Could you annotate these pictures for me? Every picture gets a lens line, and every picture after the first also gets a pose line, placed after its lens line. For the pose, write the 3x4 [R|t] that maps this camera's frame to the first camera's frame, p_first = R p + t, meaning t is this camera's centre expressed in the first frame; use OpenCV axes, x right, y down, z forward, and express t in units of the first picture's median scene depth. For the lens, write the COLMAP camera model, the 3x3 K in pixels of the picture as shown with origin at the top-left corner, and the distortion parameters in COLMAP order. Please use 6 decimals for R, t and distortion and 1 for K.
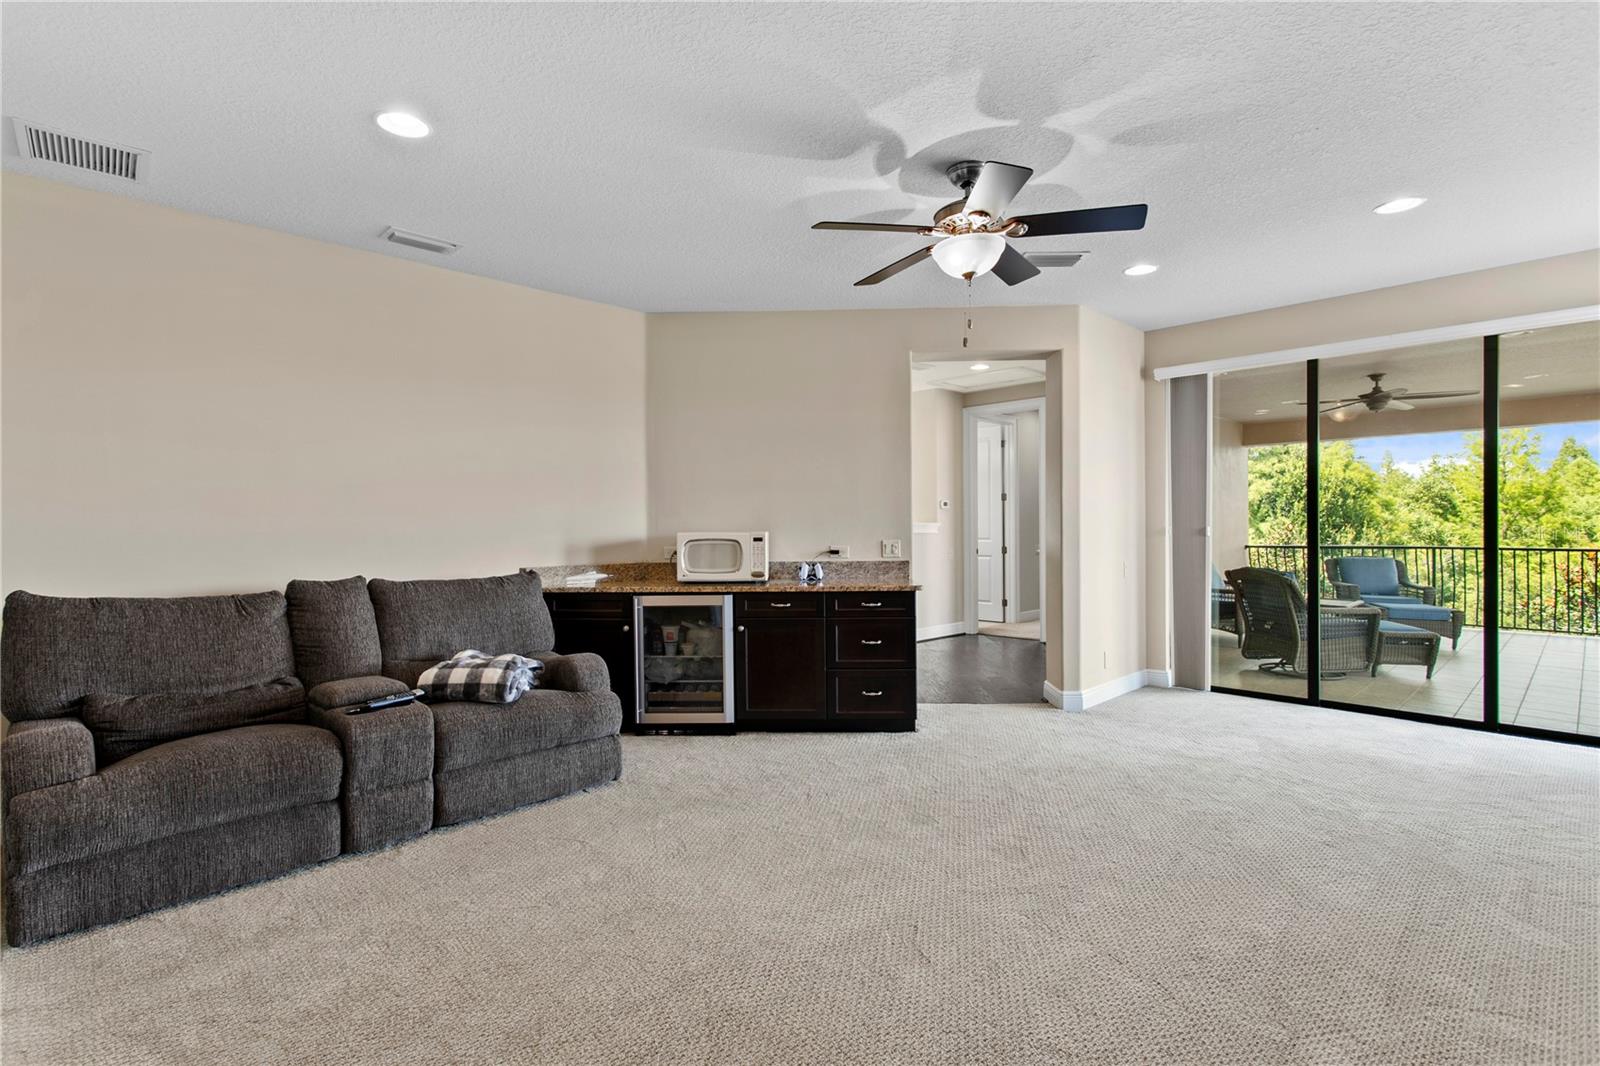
lens RADIAL K [[766.0, 0, 790.8], [0, 766.0, 527.5], [0, 0, 1]] dist [0.026236, 0.000082]
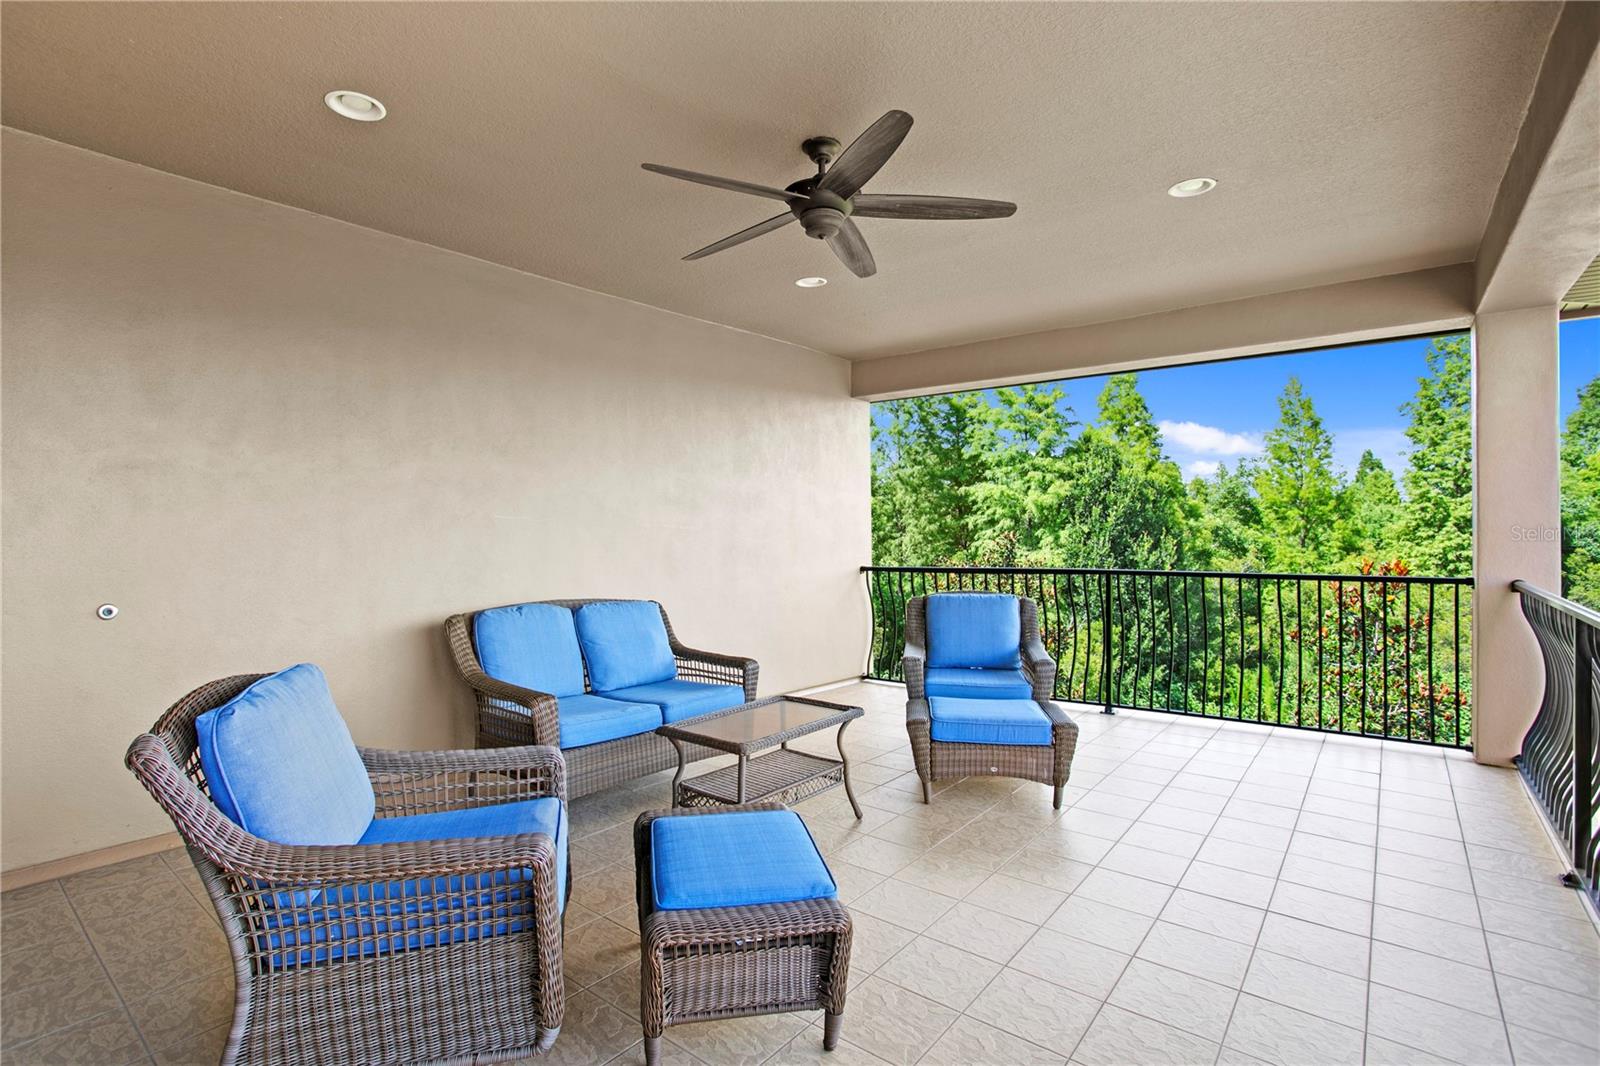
lens RADIAL K [[766.0, 0, 853.1], [0, 766.0, 529.2], [0, 0, 1]] dist [0.026236, 0.000082]
pose [[0.982475, -0.002595, 0.186378, 0.220011], [0.004579, 0.999937, -0.010212, 0.000248], [-0.186339, 0.010886, 0.982425, 0.198921]]
